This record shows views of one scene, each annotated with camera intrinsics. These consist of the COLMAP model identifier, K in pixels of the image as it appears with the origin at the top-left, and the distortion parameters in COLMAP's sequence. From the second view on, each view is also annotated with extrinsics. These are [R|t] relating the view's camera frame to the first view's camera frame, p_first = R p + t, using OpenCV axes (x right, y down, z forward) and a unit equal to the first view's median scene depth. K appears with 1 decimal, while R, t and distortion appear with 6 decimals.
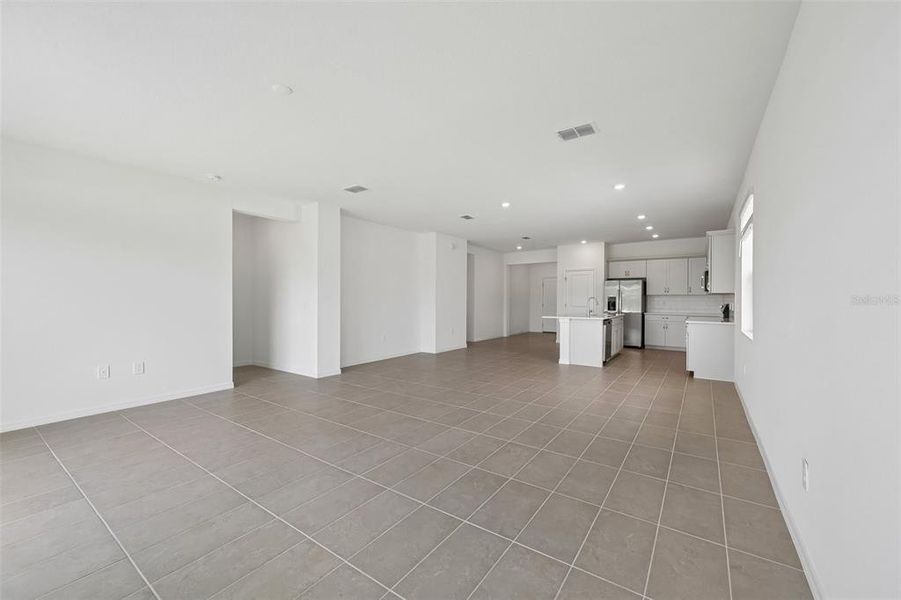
lens RADIAL K [[358.5, 0, 450.5], [0, 358.5, 300.0], [0, 0, 1]] dist [0.001717, 0.000058]
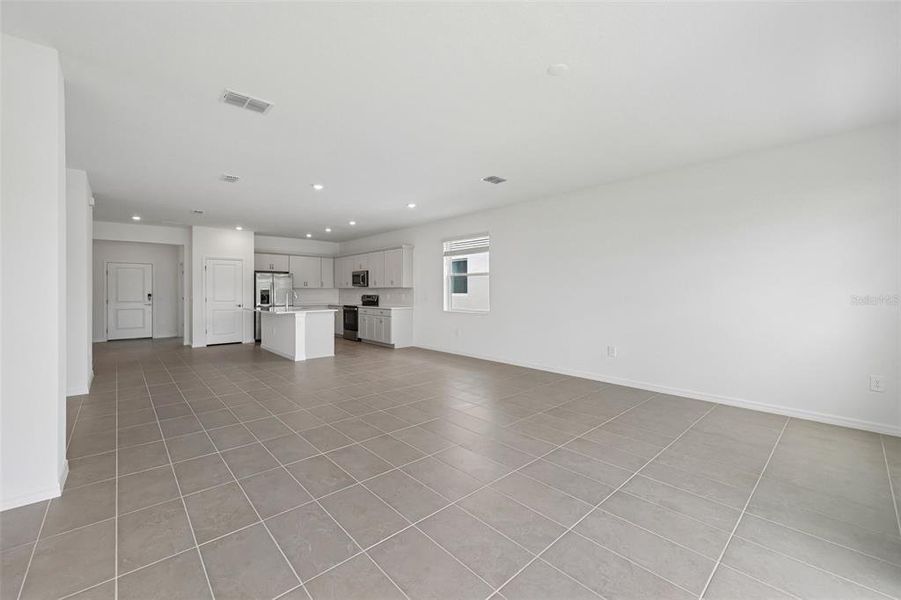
lens RADIAL K [[363.9, 0, 449.5], [0, 363.9, 293.6], [0, 0, 1]] dist [0.000857, -0.000017]
pose [[0.224933, -0.009134, 0.974331, -0.401265], [0.005329, 0.999953, 0.008144, -0.004292], [-0.974360, 0.003360, 0.224971, 0.292950]]
